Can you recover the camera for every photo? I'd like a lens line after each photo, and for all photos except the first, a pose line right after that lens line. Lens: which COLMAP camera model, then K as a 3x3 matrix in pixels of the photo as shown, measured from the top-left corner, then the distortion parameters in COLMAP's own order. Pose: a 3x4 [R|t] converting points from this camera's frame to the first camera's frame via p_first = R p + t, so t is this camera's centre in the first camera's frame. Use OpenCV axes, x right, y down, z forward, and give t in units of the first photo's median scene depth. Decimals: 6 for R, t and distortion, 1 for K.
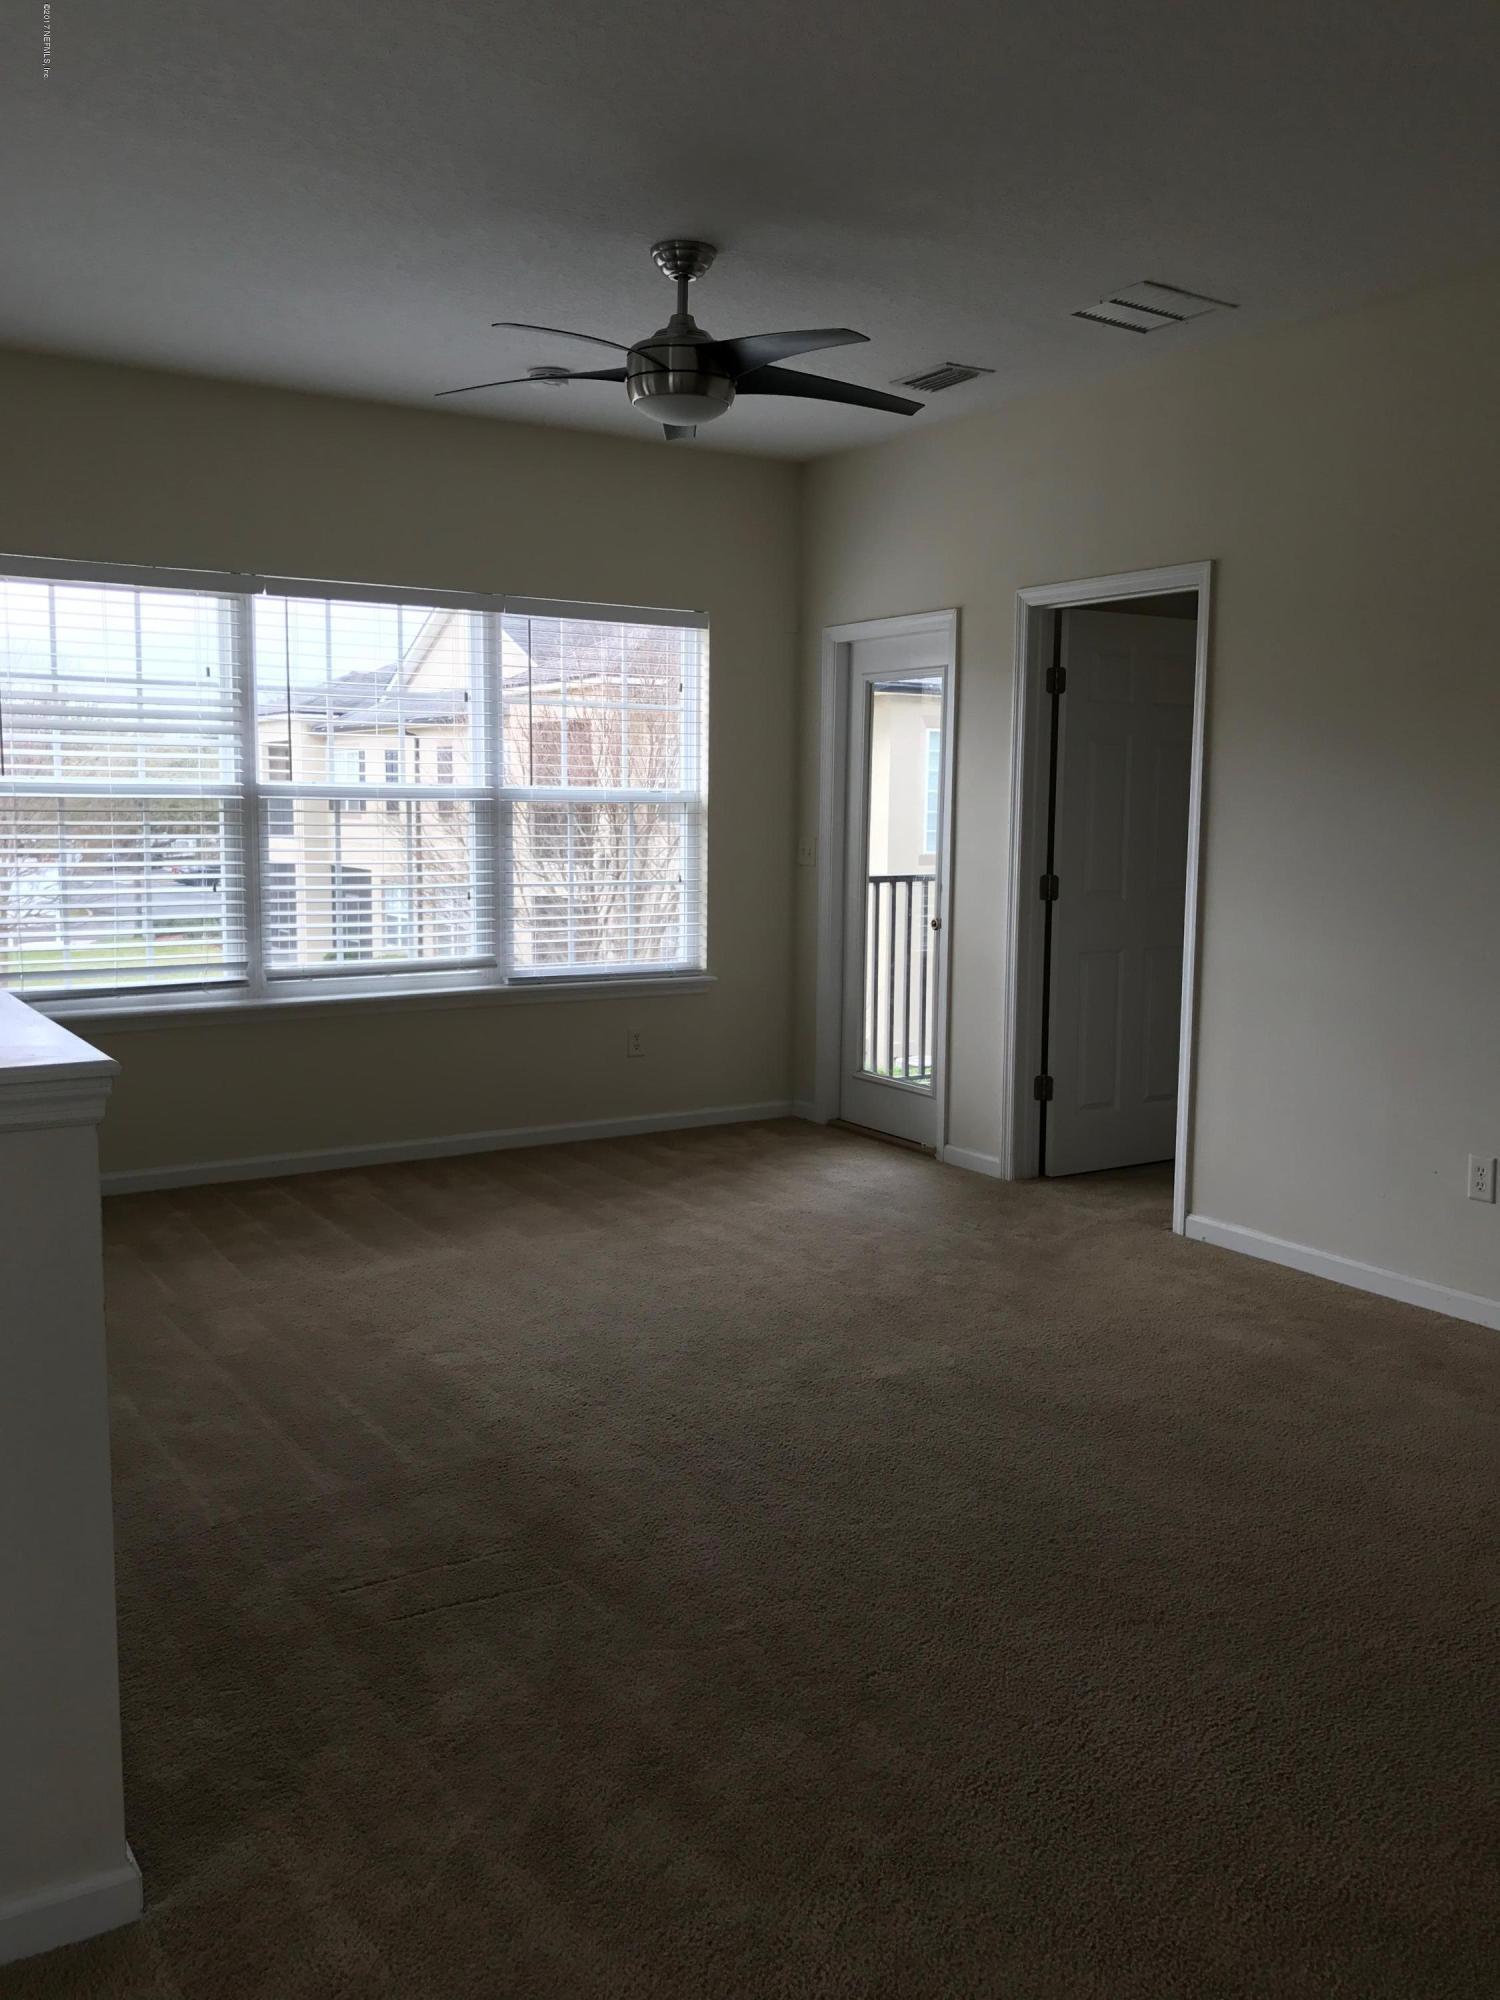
lens RADIAL K [[1610.8, 0, 746.2], [0, 1610.8, 972.4], [0, 0, 1]] dist [0.035132, -0.006469]
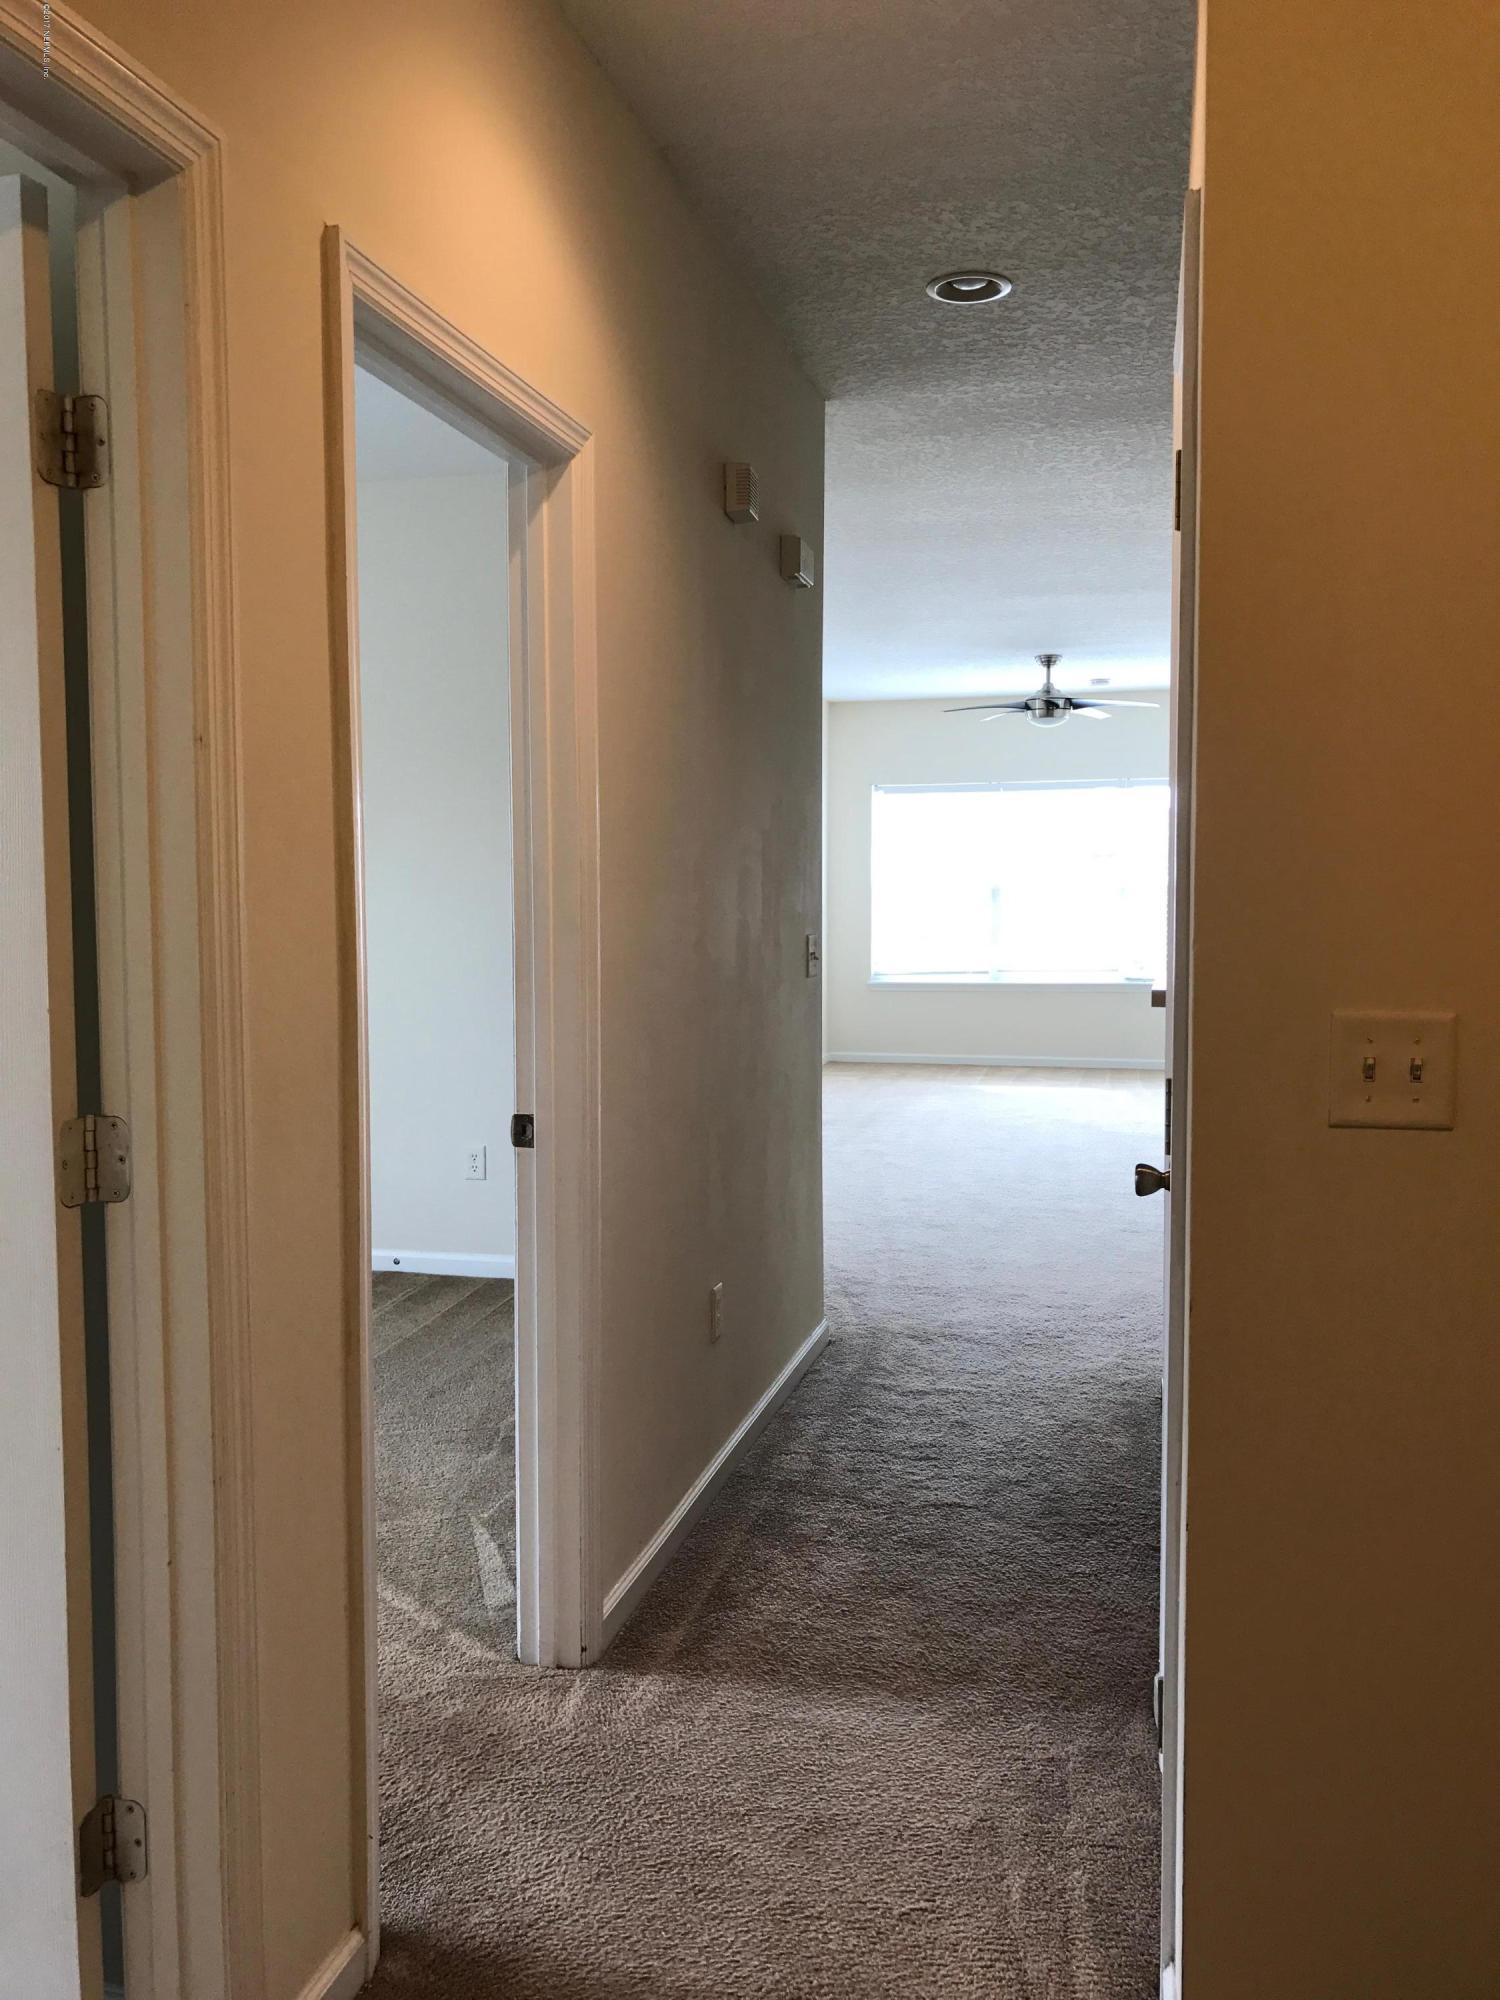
lens RADIAL K [[1610.8, 0, 746.2], [0, 1610.8, 972.4], [0, 0, 1]] dist [0.035132, -0.006469]
pose [[0.678421, 0.023967, -0.734282, 1.031138], [-0.066008, 0.997414, -0.028431, 0.088062], [0.731702, 0.067757, 0.678249, -0.672834]]
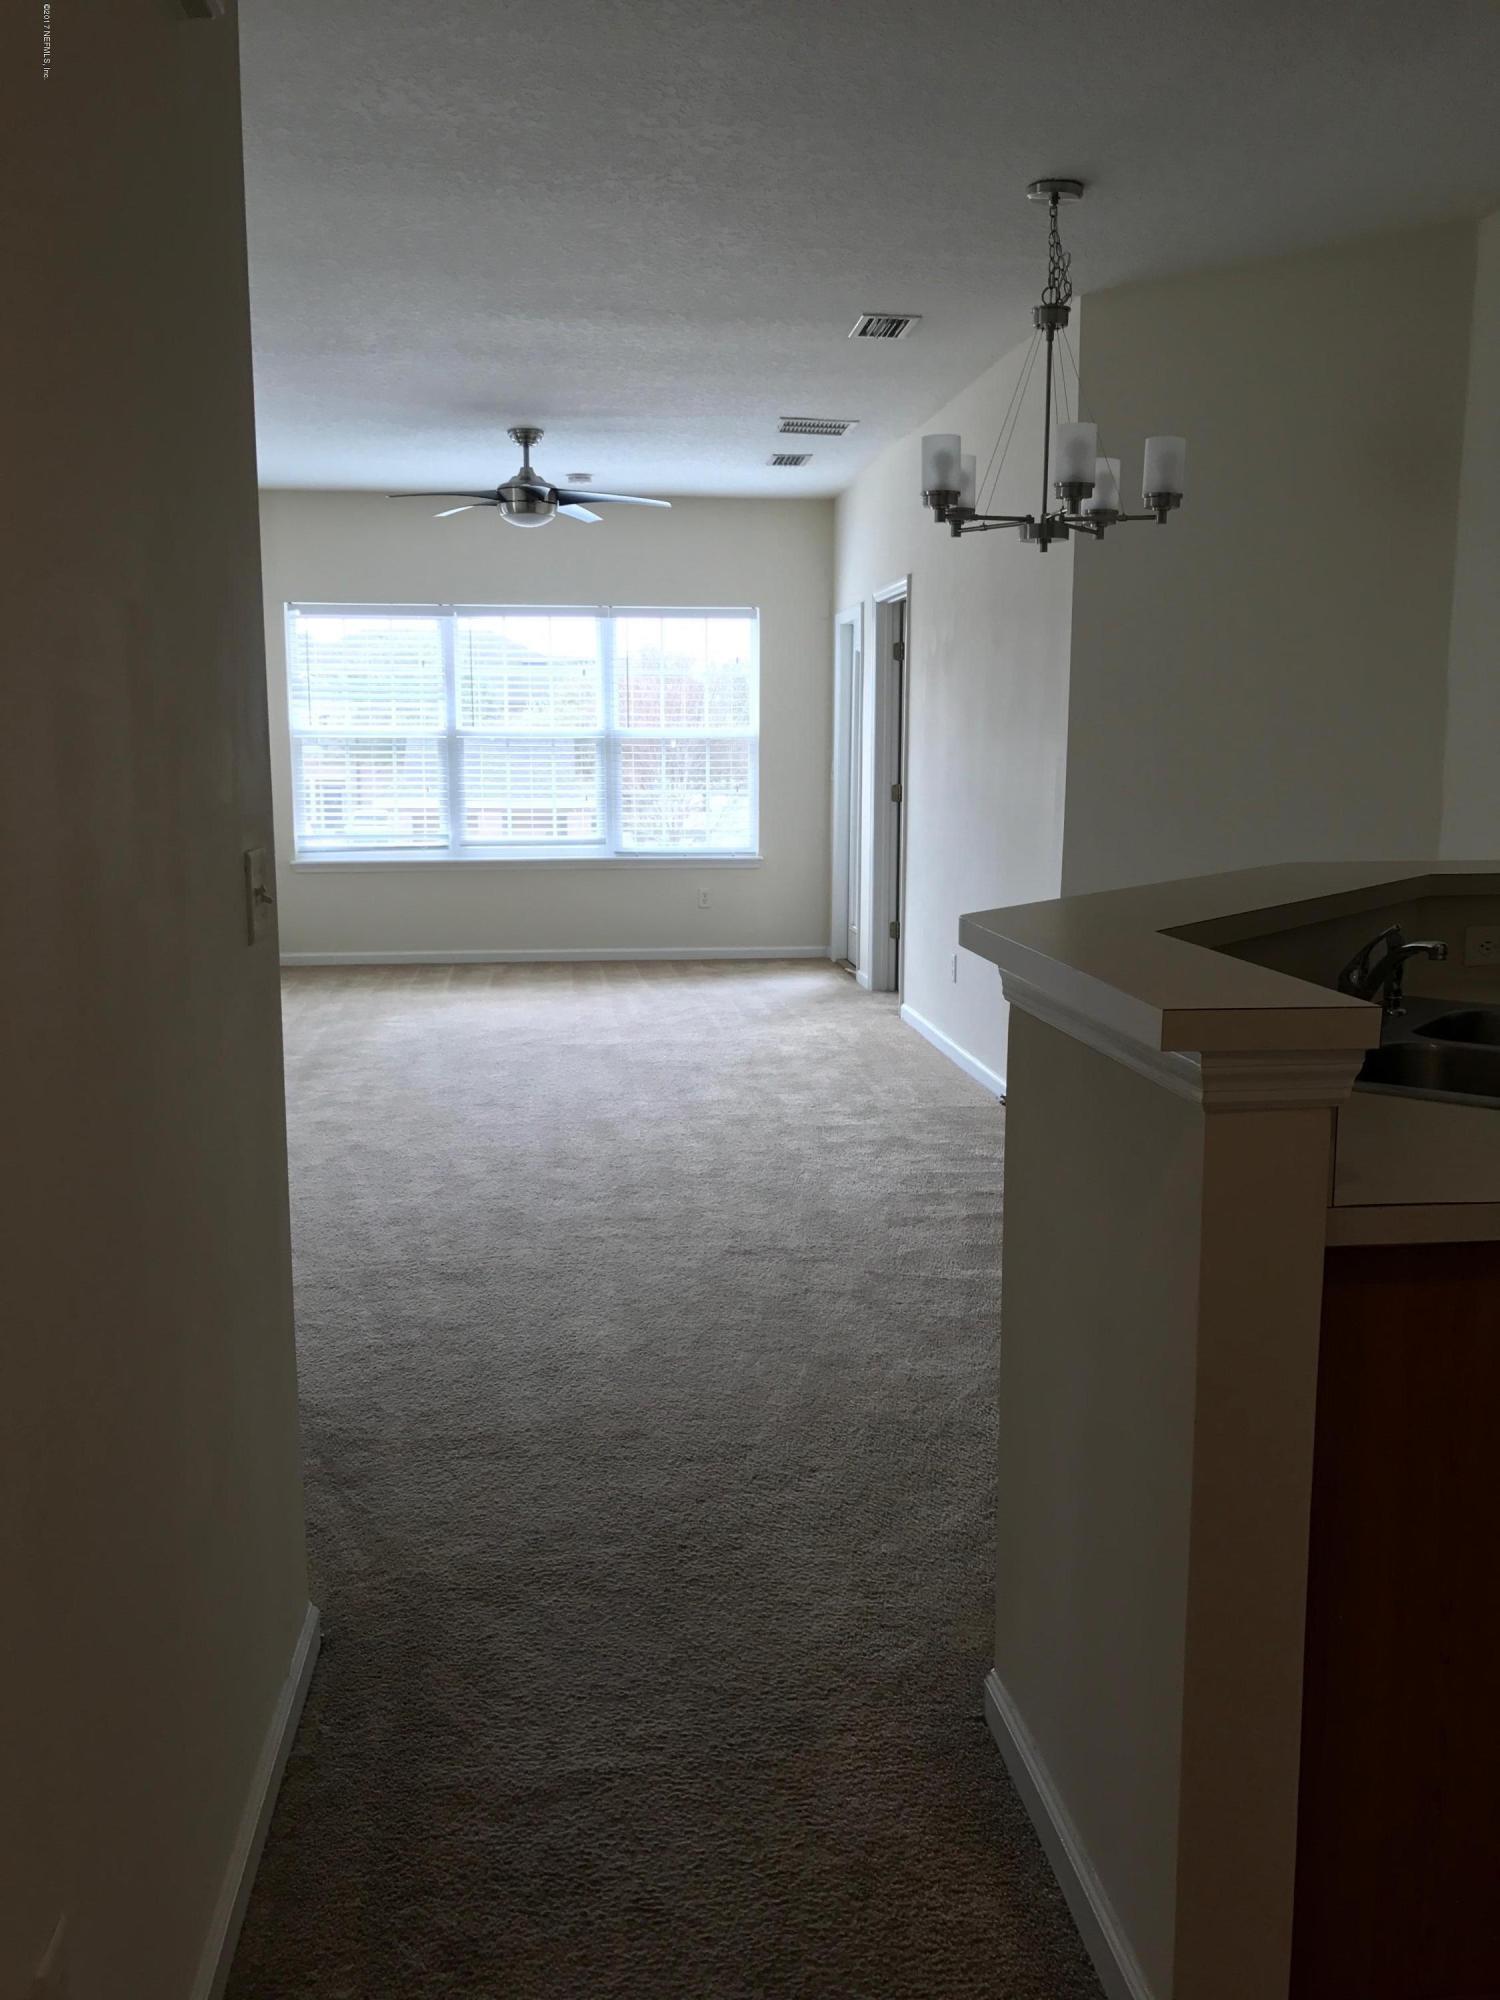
lens RADIAL K [[1635.6, 0, 759.7], [0, 1635.6, 999.2], [0, 0, 1]] dist [0.058504, -0.100191]
pose [[0.896715, 0.059919, -0.438533, 0.752173], [-0.038521, 0.997600, 0.057540, 0.054486], [0.440929, -0.034704, 0.896871, -0.410407]]
